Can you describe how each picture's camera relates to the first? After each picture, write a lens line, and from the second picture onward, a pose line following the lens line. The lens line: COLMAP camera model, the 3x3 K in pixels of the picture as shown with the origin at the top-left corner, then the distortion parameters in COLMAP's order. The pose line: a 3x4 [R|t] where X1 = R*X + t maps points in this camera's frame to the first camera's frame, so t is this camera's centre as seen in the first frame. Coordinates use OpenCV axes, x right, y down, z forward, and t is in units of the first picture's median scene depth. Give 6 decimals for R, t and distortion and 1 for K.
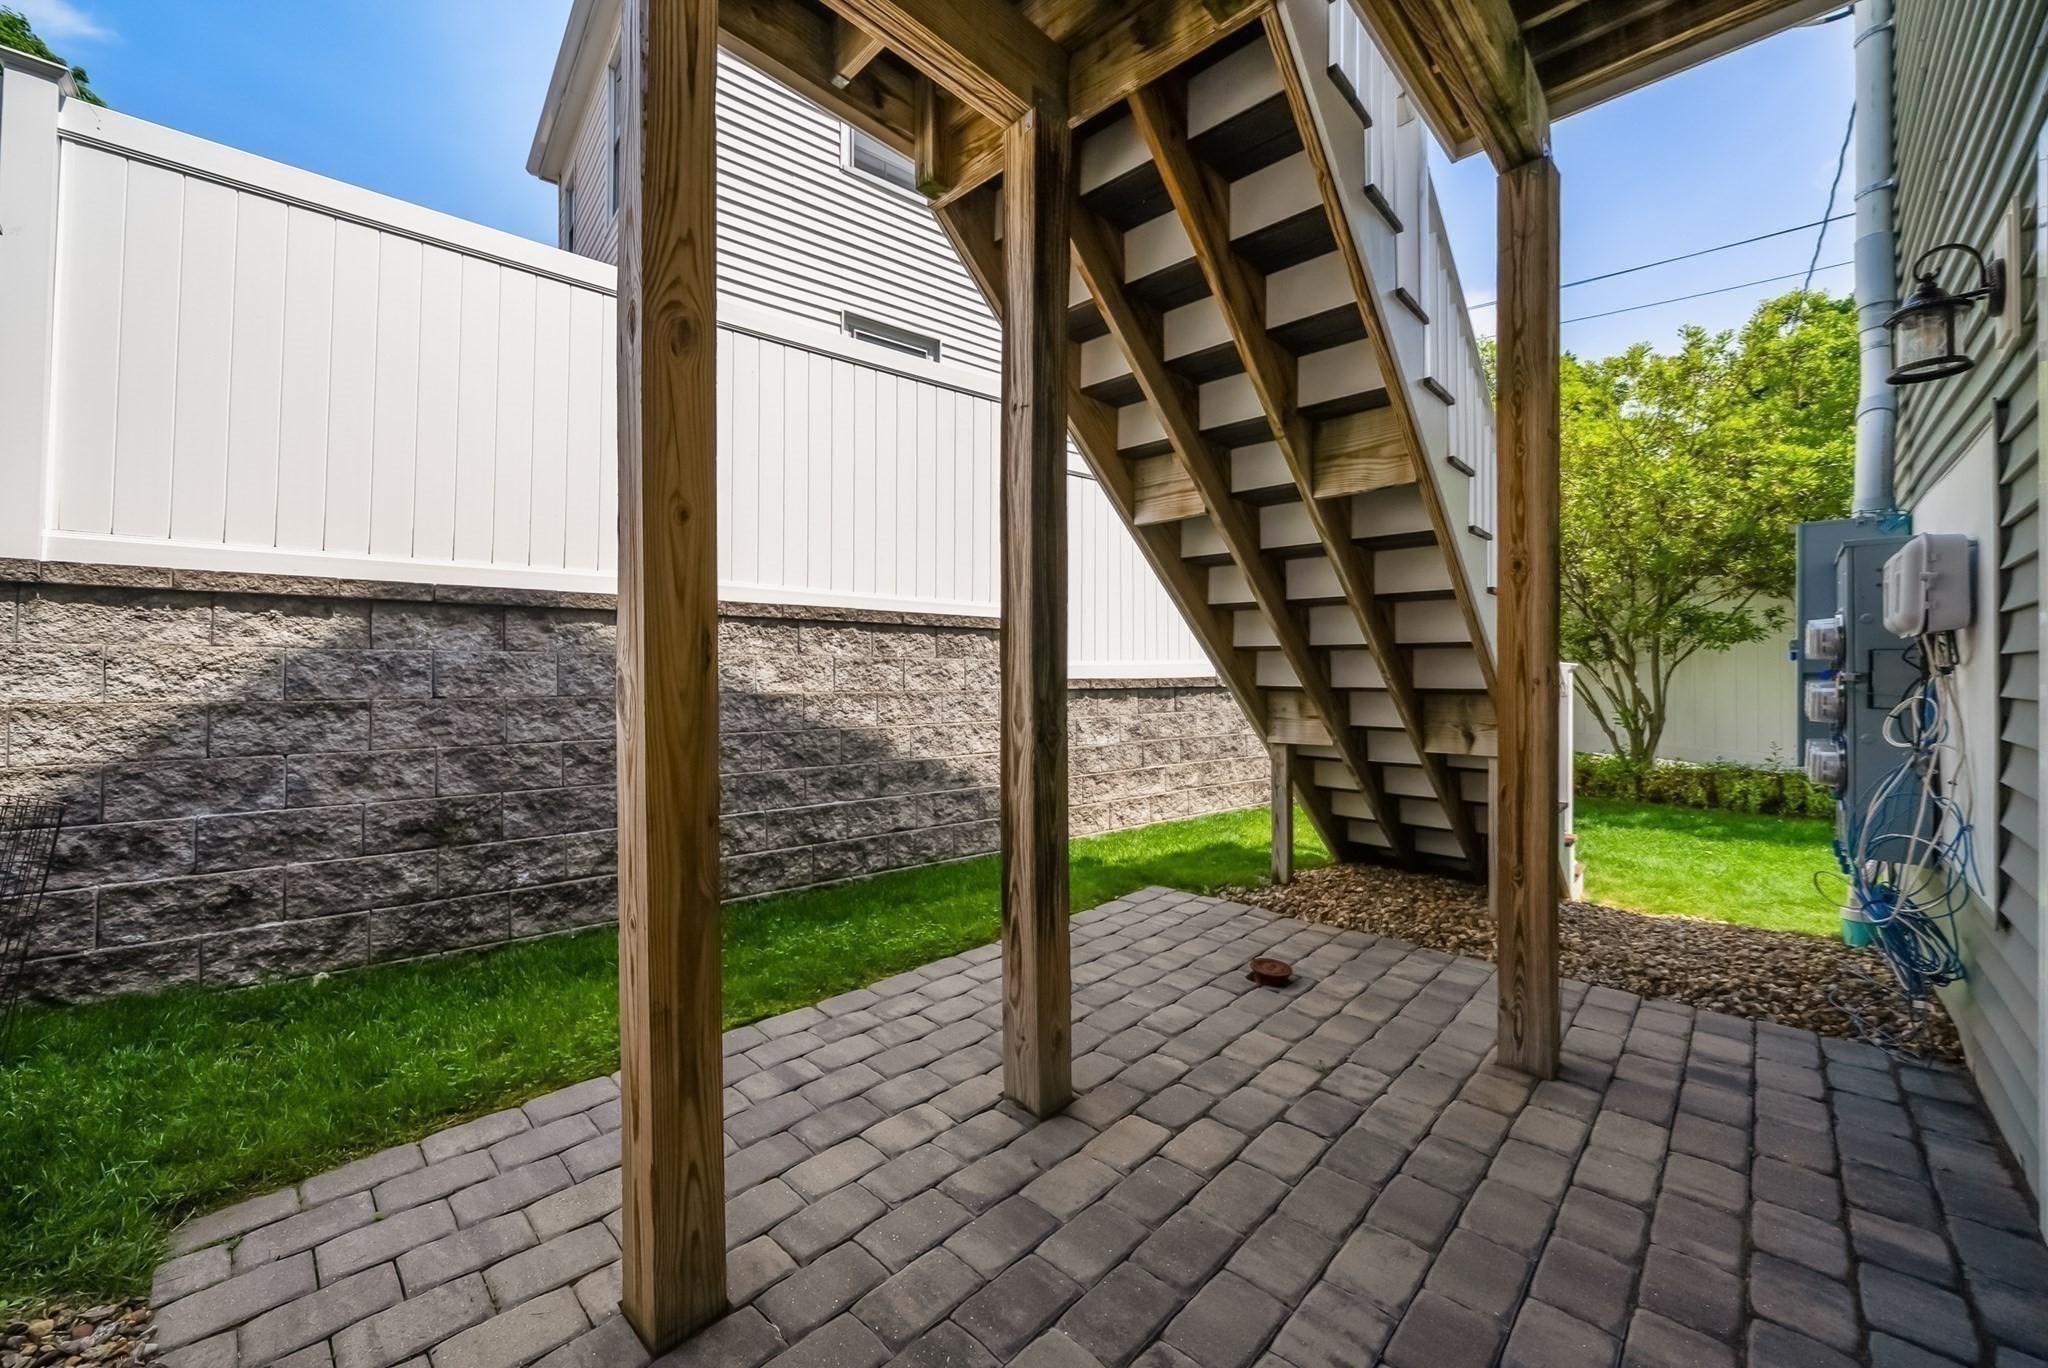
lens RADIAL K [[803.8, 0, 1012.9], [0, 803.8, 668.0], [0, 0, 1]] dist [-0.003688, 0.000140]
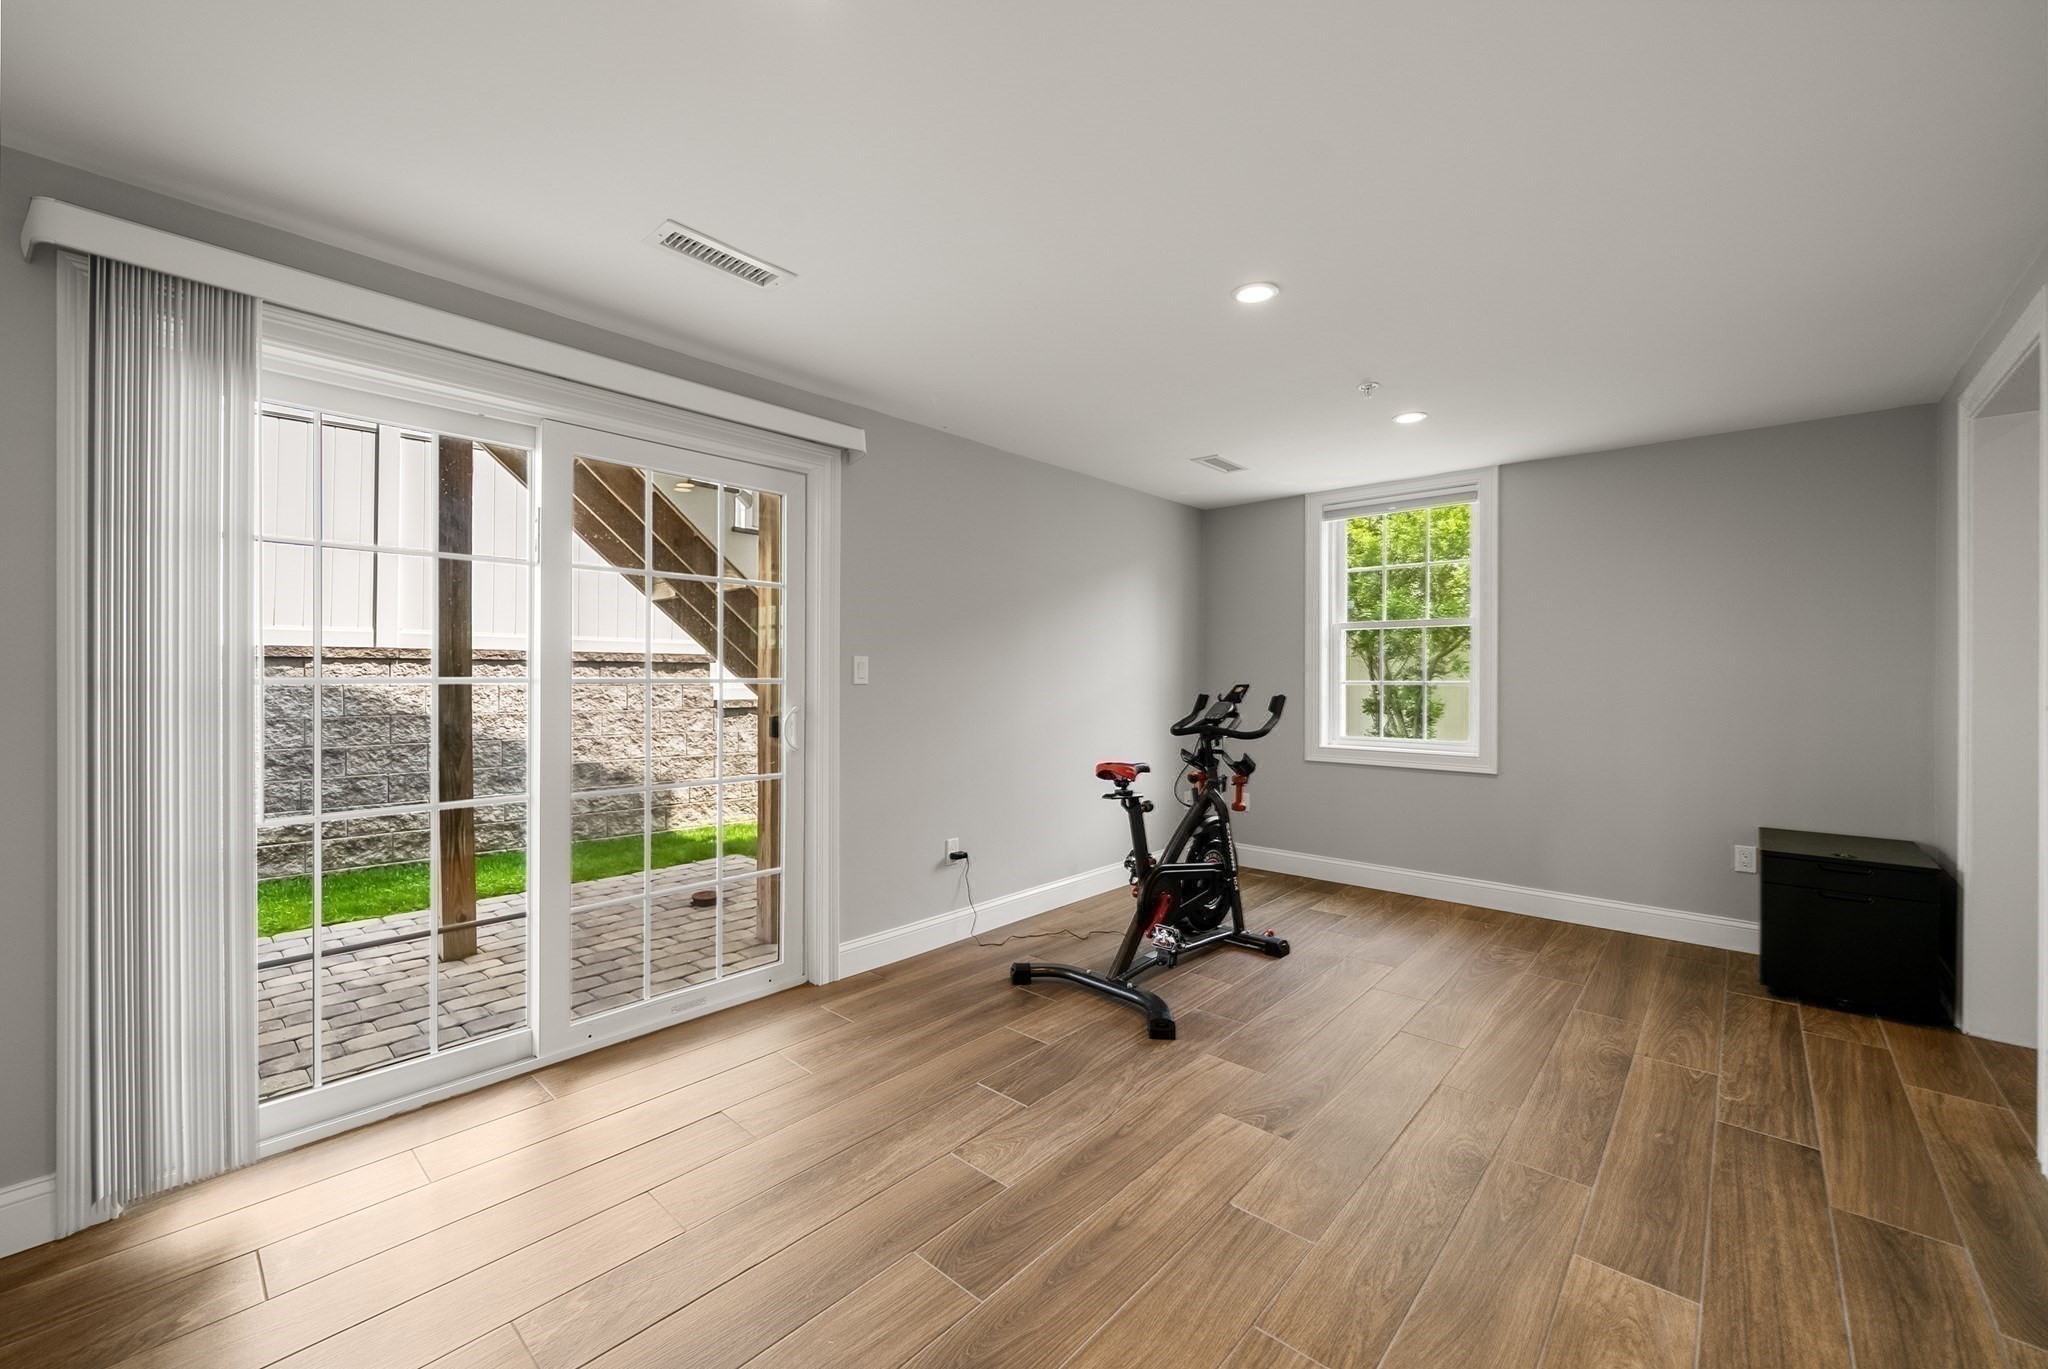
lens RADIAL K [[837.9, 0, 1019.4], [0, 837.9, 678.6], [0, 0, 1]] dist [0.000345, 0.000151]
pose [[0.999536, -0.001112, 0.030428, 0.622796], [0.000877, 0.999970, 0.007712, -0.038594], [-0.030436, -0.007681, 0.999507, -0.441218]]
